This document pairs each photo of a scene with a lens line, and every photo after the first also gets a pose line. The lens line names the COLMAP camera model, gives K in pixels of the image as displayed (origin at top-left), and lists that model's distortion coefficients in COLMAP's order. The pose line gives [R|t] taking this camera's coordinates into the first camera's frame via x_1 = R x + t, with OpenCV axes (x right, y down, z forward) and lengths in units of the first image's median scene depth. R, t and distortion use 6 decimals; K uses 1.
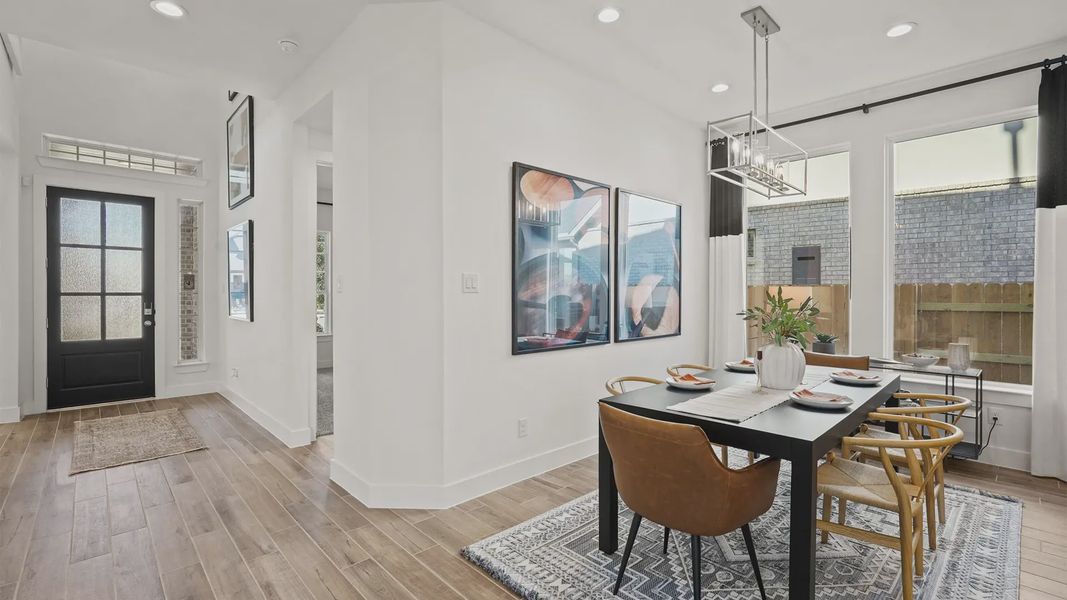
lens RADIAL K [[472.5, 0, 531.2], [0, 472.5, 294.7], [0, 0, 1]] dist [-0.001501, 0.001553]
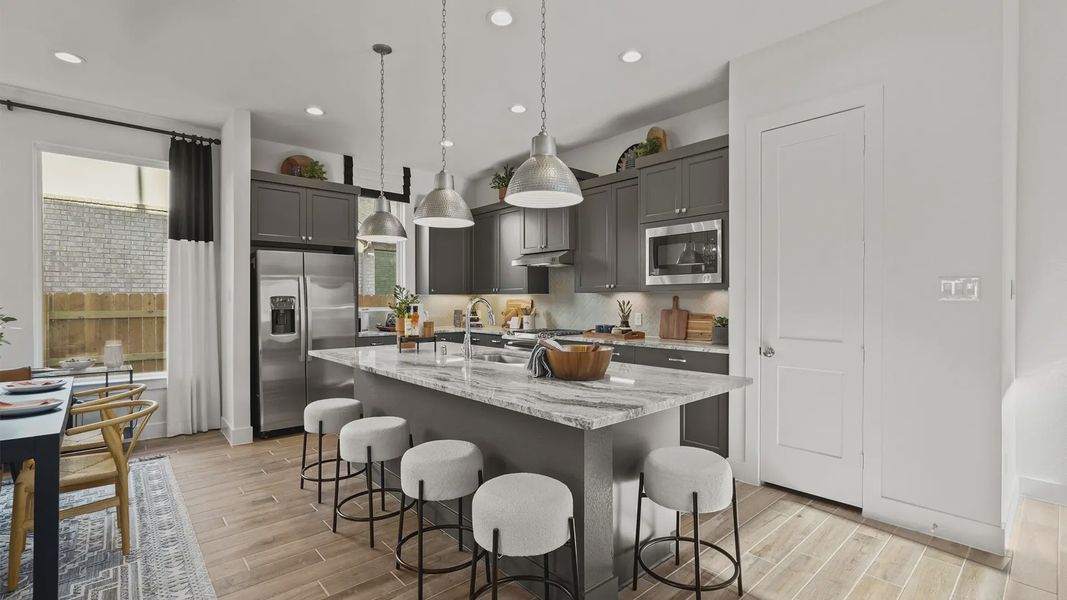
lens RADIAL K [[472.5, 0, 529.6], [0, 472.5, 302.4], [0, 0, 1]] dist [-0.001501, 0.001553]
pose [[0.042999, -0.003602, 0.999069, -0.209193], [0.005498, 0.999979, 0.003368, -0.000543], [-0.999060, 0.005348, 0.043018, -0.075972]]
